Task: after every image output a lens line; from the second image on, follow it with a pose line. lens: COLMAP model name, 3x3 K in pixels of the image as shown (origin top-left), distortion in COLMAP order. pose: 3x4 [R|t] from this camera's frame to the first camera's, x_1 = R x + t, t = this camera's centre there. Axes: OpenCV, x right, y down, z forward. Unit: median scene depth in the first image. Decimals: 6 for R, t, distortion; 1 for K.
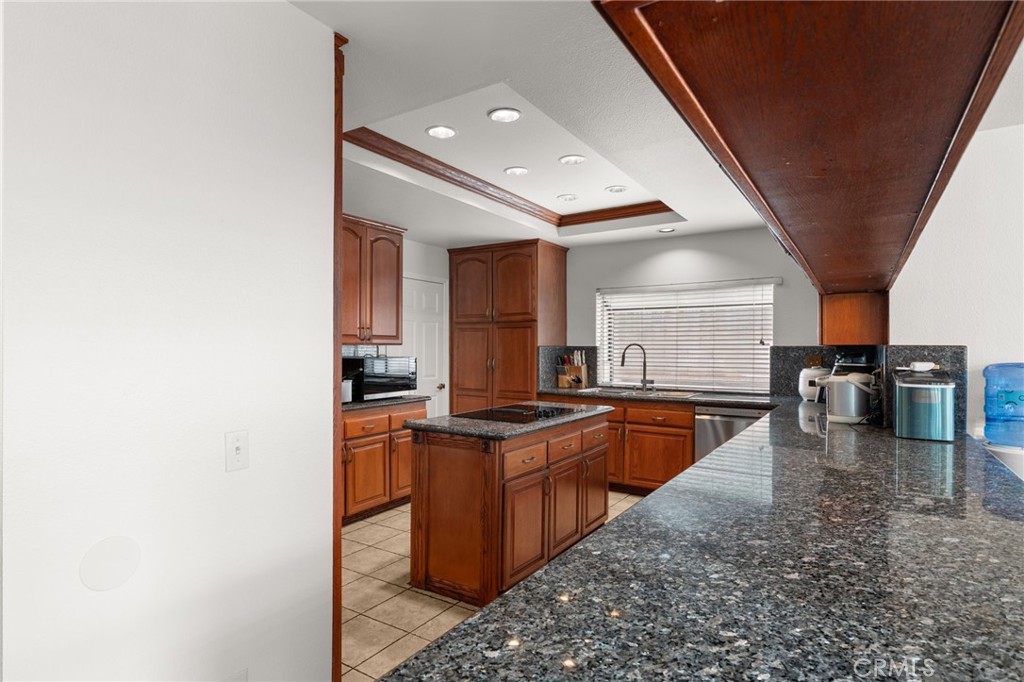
lens RADIAL K [[535.3, 0, 512.0], [0, 535.3, 341.0], [0, 0, 1]] dist [0.012712, 0.000846]
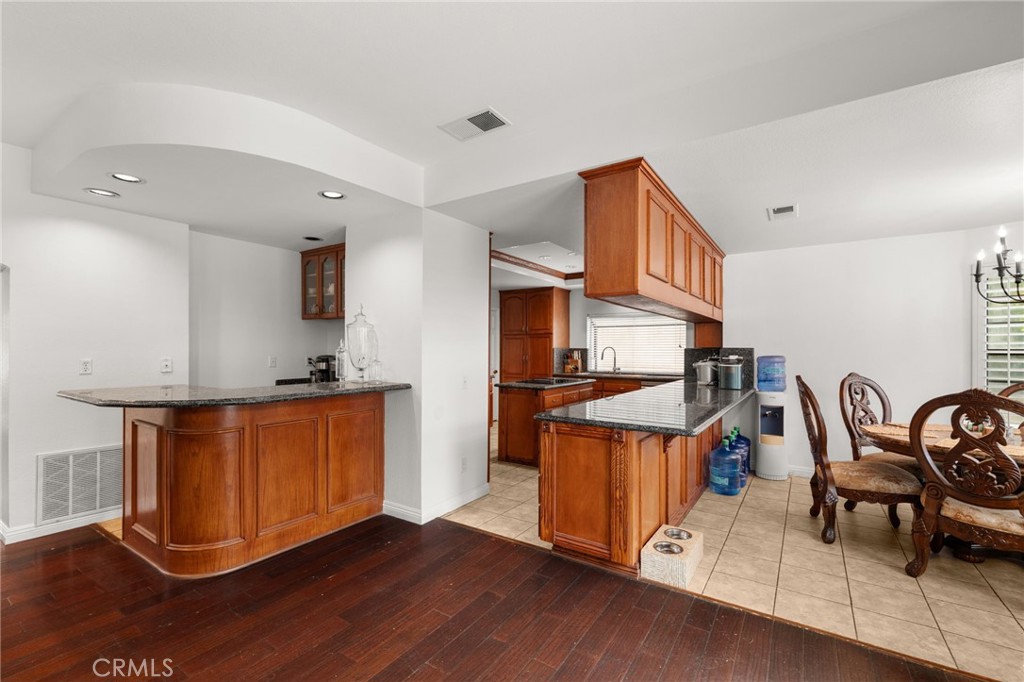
lens RADIAL K [[426.2, 0, 512.0], [0, 426.2, 341.0], [0, 0, 1]] dist [0.000368, 0.000122]
pose [[0.999784, 0.002220, -0.020658, -0.057574], [-0.002398, 0.999960, -0.008612, -0.001269], [0.020638, 0.008659, 0.999750, -0.388493]]
